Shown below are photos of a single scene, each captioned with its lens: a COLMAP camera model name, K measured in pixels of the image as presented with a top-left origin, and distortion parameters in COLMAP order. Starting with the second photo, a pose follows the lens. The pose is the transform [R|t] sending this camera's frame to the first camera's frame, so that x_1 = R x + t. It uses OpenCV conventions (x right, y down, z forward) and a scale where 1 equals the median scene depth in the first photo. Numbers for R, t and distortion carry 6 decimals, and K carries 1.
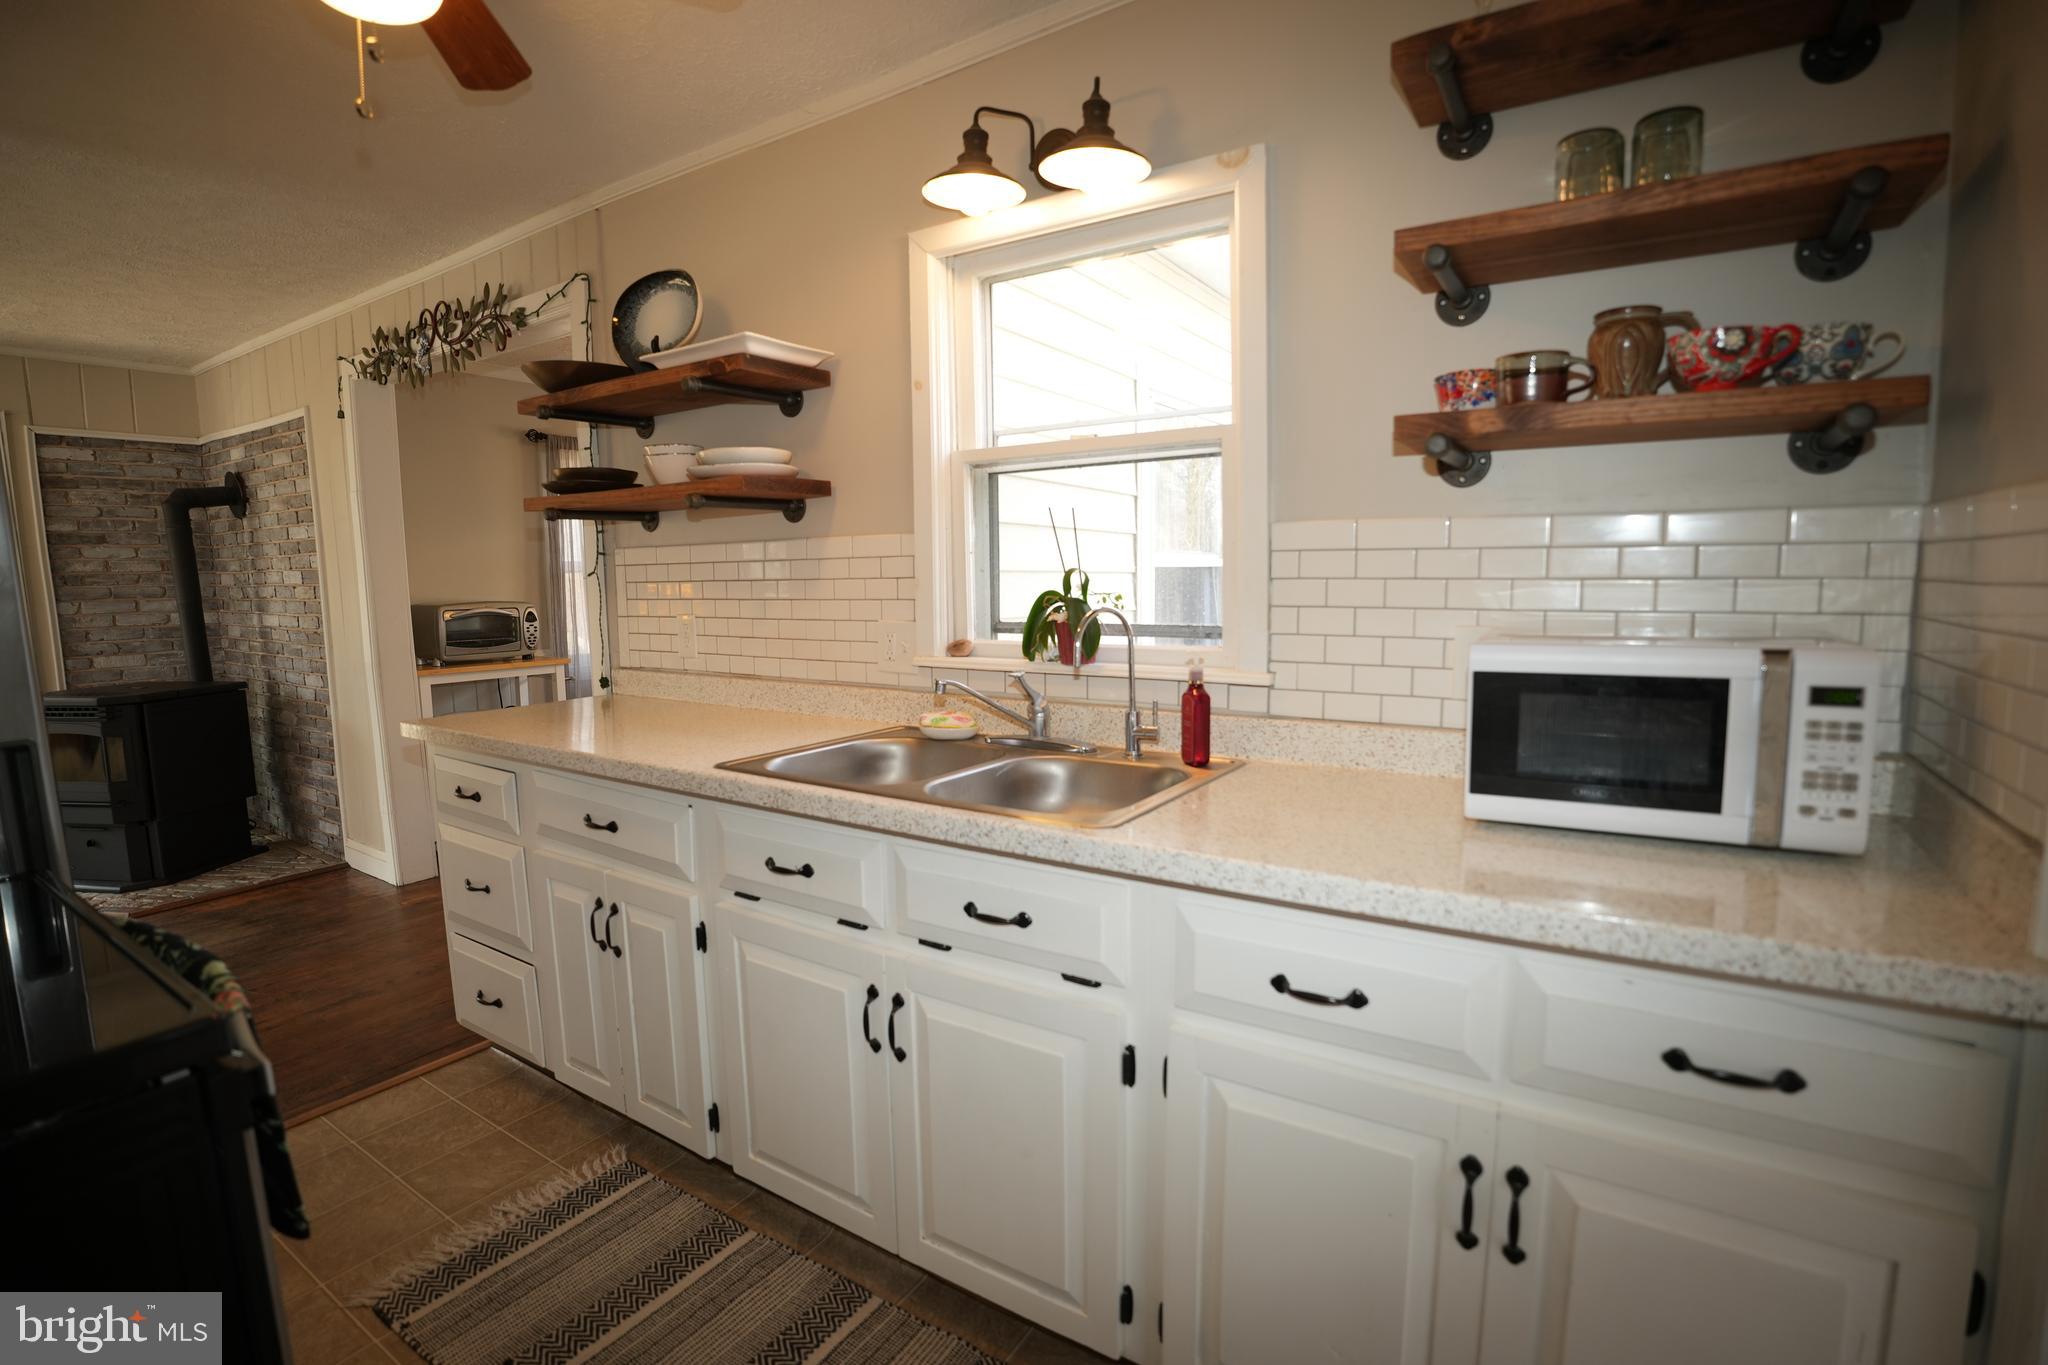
lens RADIAL K [[937.5, 0, 1019.2], [0, 937.5, 682.5], [0, 0, 1]] dist [-0.076657, 0.021360]
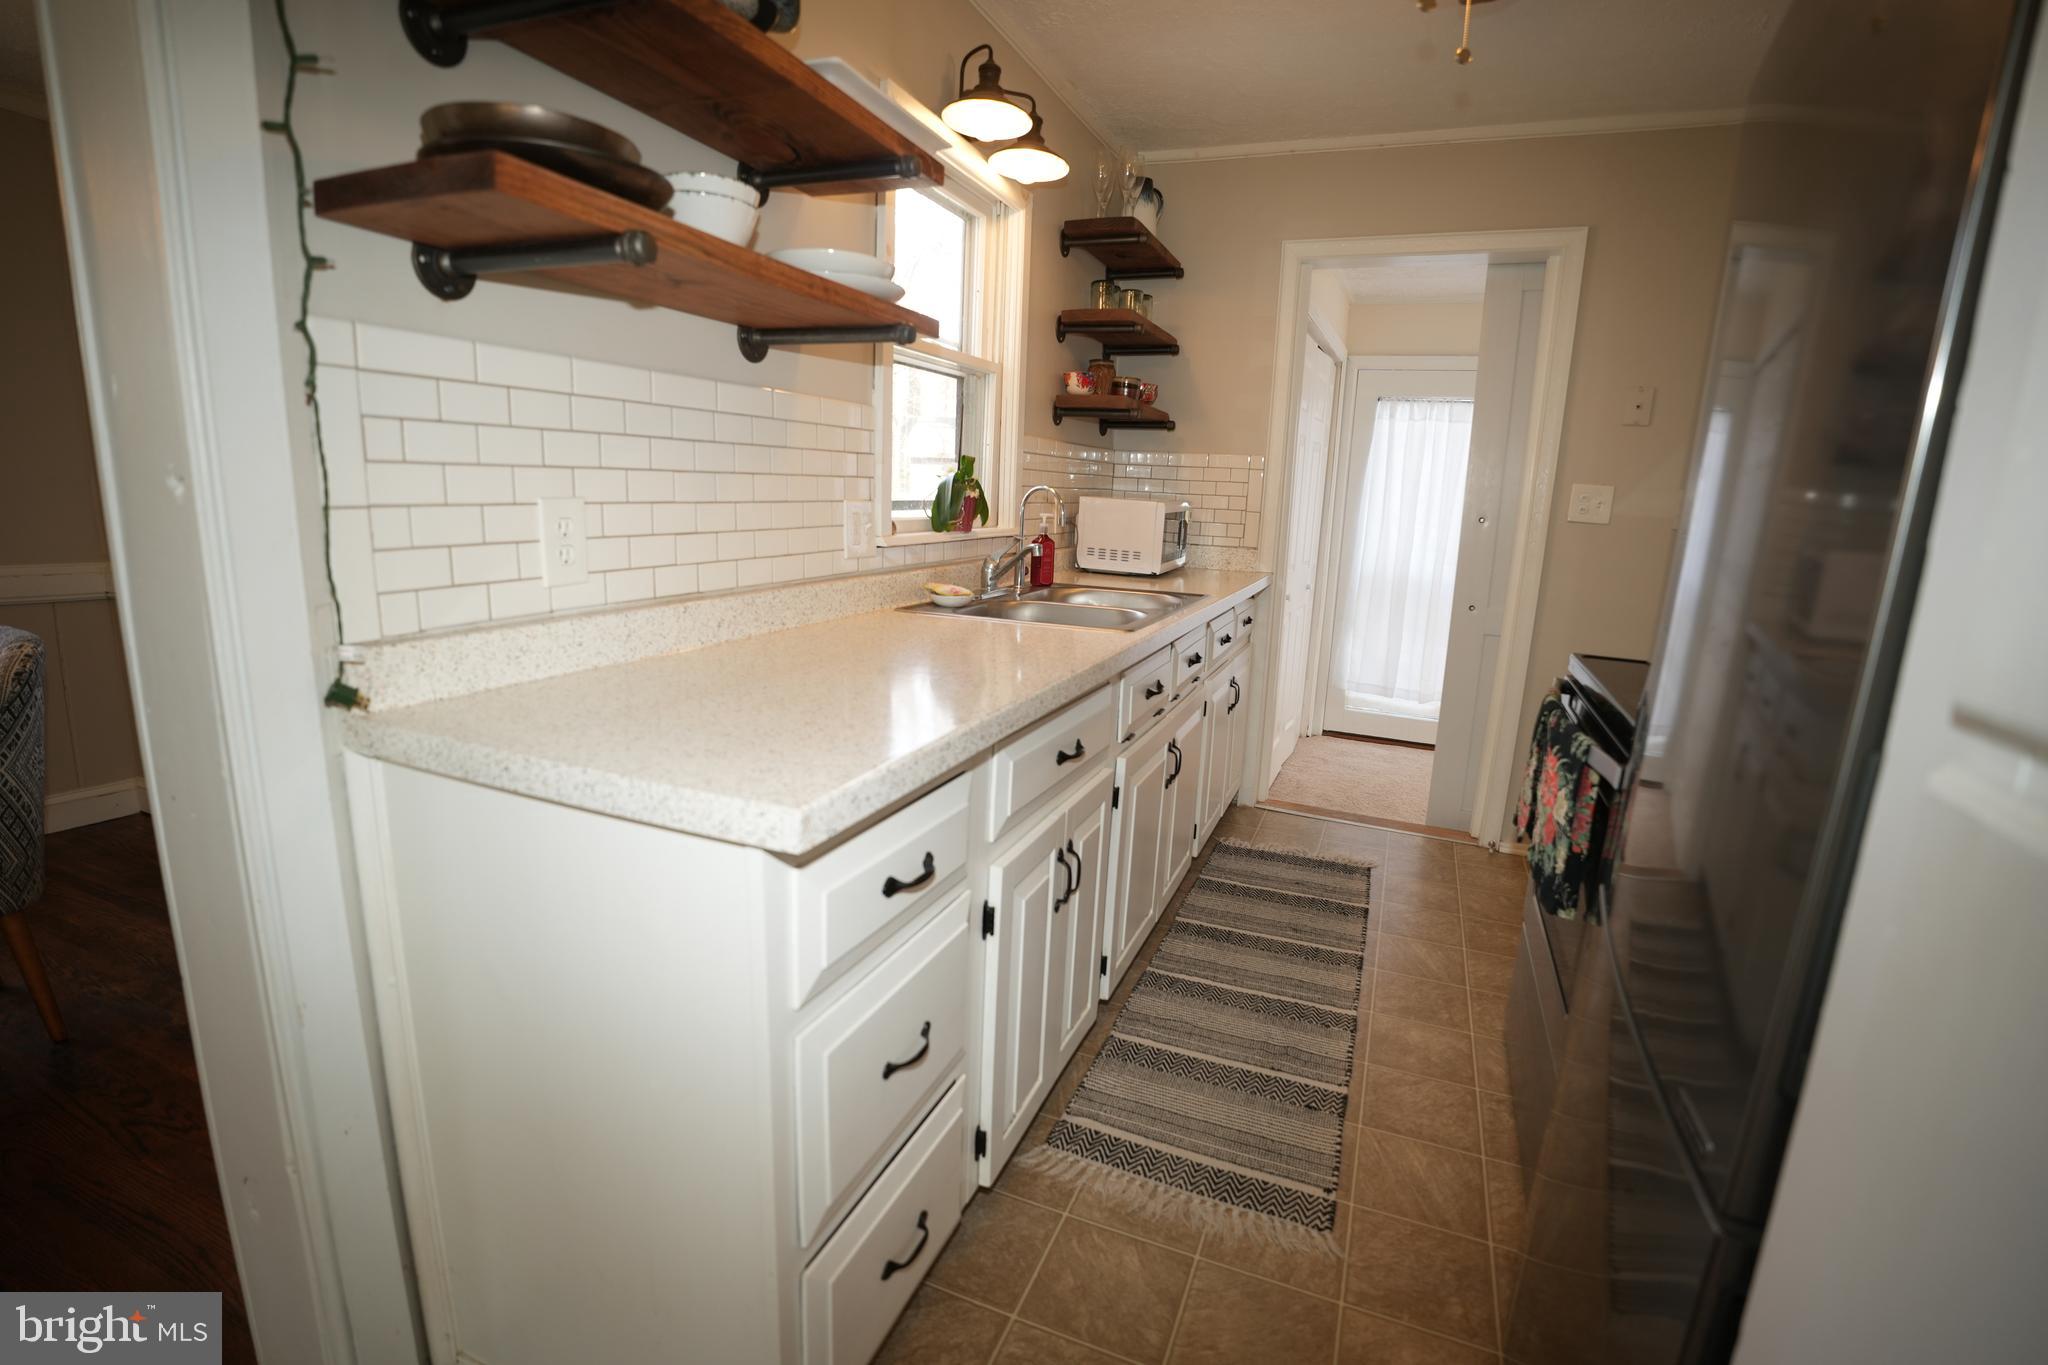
lens RADIAL K [[937.5, 0, 1019.2], [0, 937.5, 682.5], [0, 0, 1]] dist [-0.076657, 0.021360]
pose [[-0.183665, -0.198992, 0.962637, -0.989809], [0.076413, 0.973442, 0.215805, -0.072183], [-0.980014, 0.113194, -0.163582, 0.941784]]
